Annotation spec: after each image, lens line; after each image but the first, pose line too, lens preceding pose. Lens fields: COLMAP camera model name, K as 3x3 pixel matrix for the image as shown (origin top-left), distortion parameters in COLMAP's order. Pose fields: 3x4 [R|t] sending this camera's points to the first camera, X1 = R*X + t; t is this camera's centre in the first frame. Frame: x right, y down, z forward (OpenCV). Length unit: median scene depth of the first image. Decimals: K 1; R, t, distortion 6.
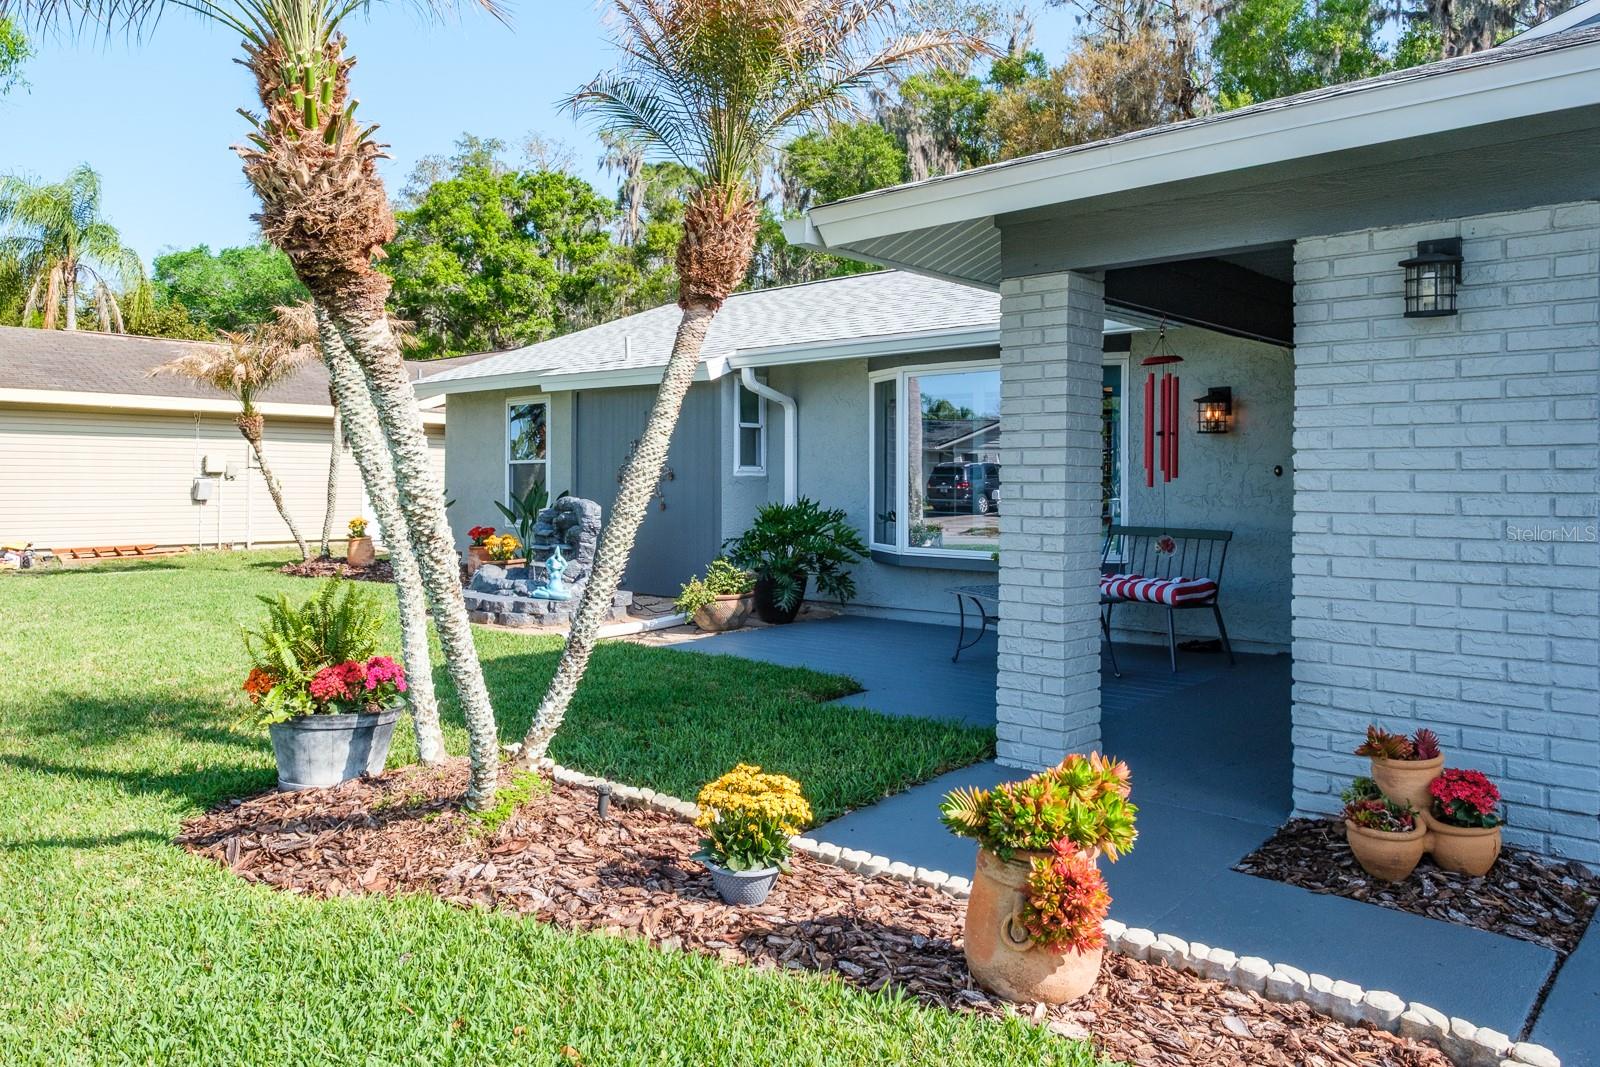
lens RADIAL K [[1152.2, 0, 737.2], [0, 1152.2, 496.9], [0, 0, 1]] dist [-0.006430, 0.019367]
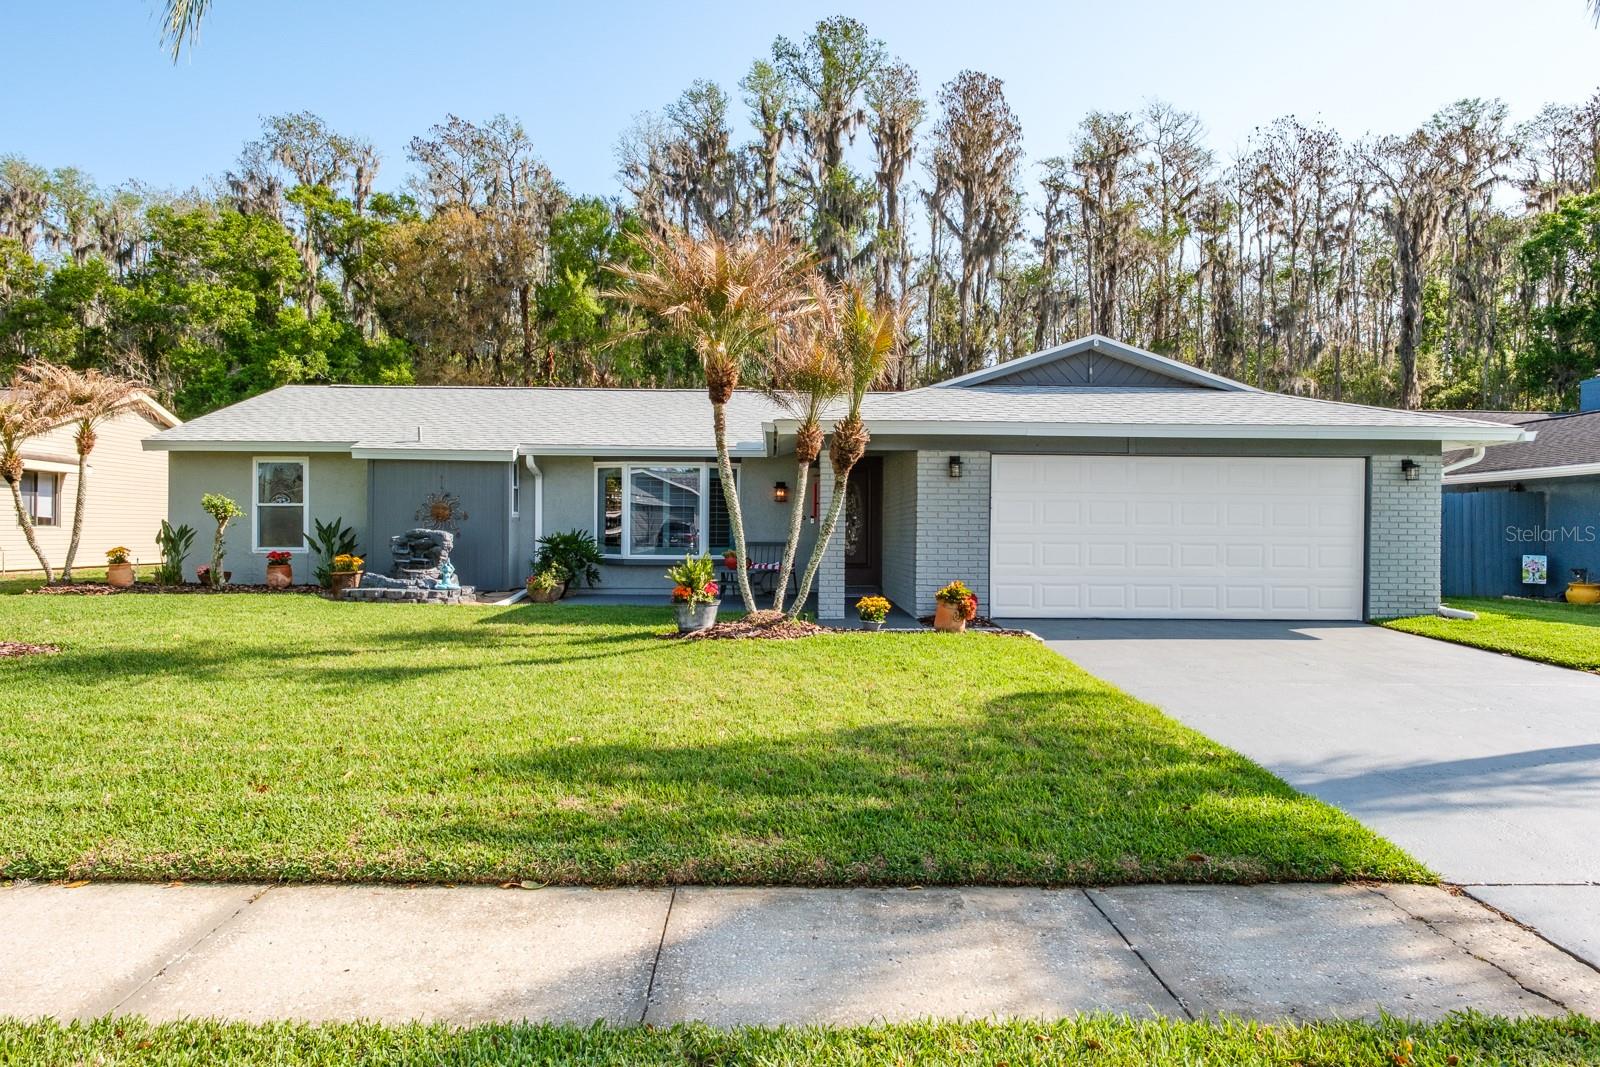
lens RADIAL K [[989.8, 0, 797.0], [0, 989.8, 535.1], [0, 0, 1]] dist [-0.010498, 0.005738]
pose [[0.700619, -0.000550, 0.713535, -0.620486], [0.003998, 0.999987, -0.003155, 0.012132], [-0.713524, 0.005063, 0.700613, -0.268109]]
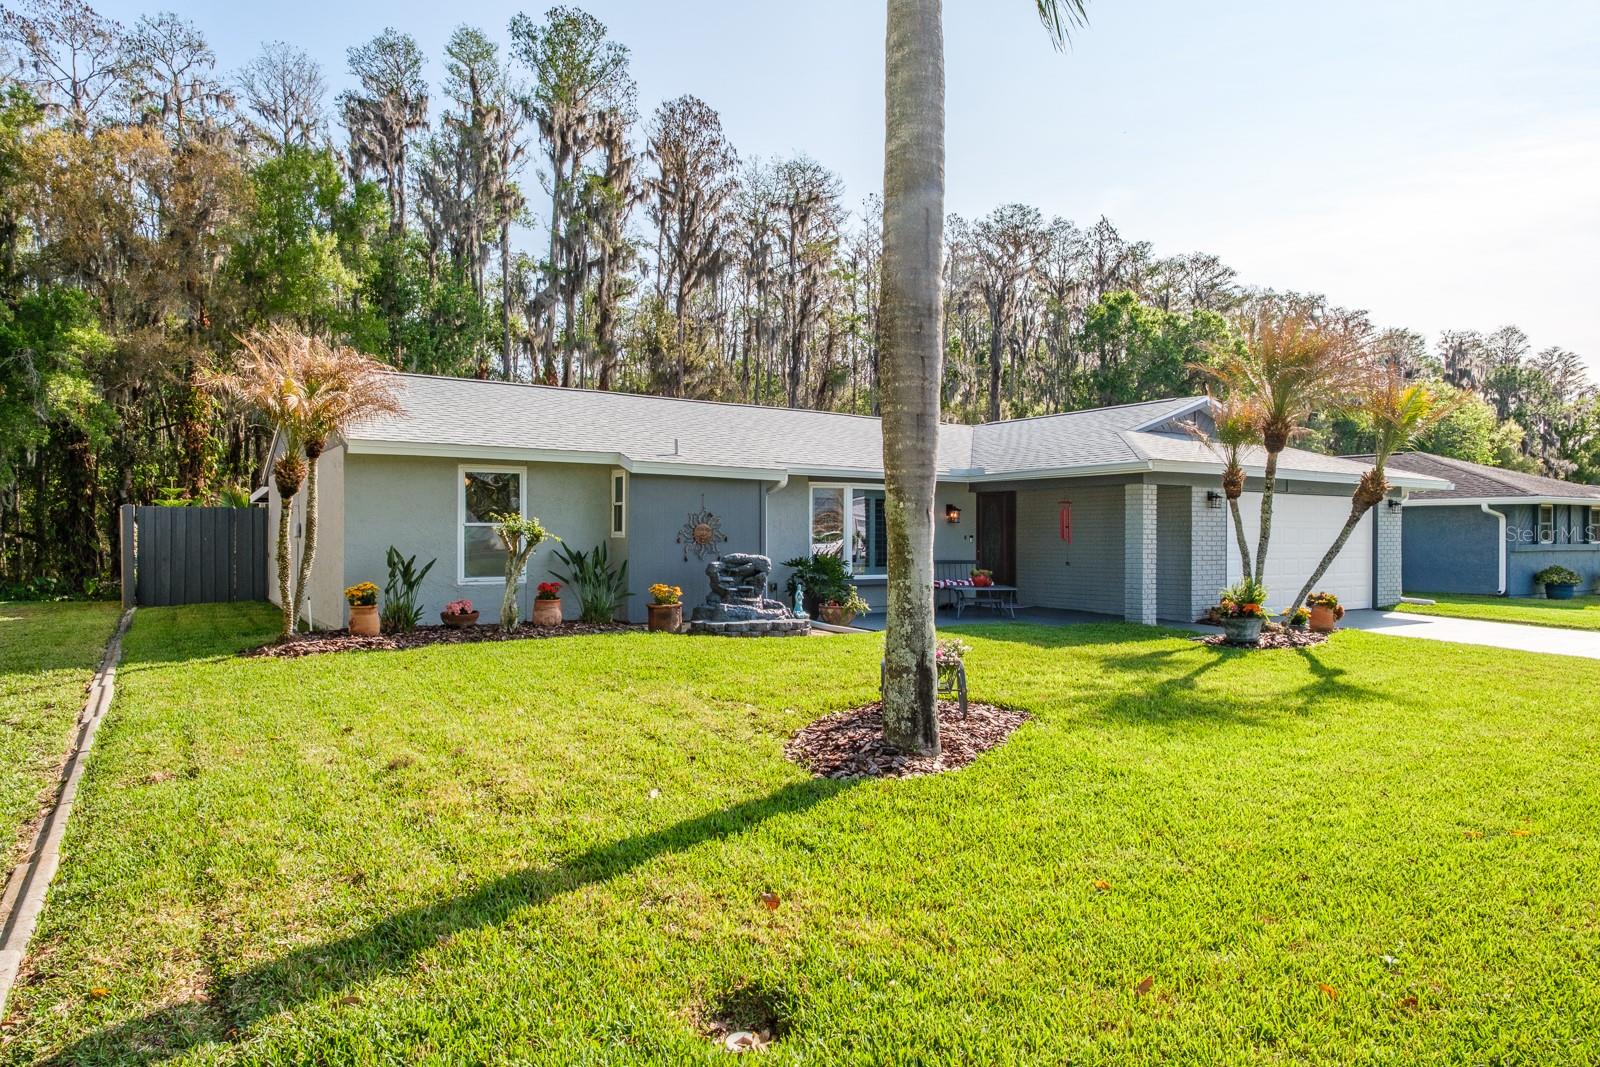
lens RADIAL K [[989.8, 0, 797.0], [0, 989.8, 531.4], [0, 0, 1]] dist [-0.010498, 0.005738]
pose [[0.199995, 0.003130, 0.979792, -1.106665], [0.009781, 0.999939, -0.005191, -0.017082], [-0.979748, 0.010621, 0.199953, 0.555779]]
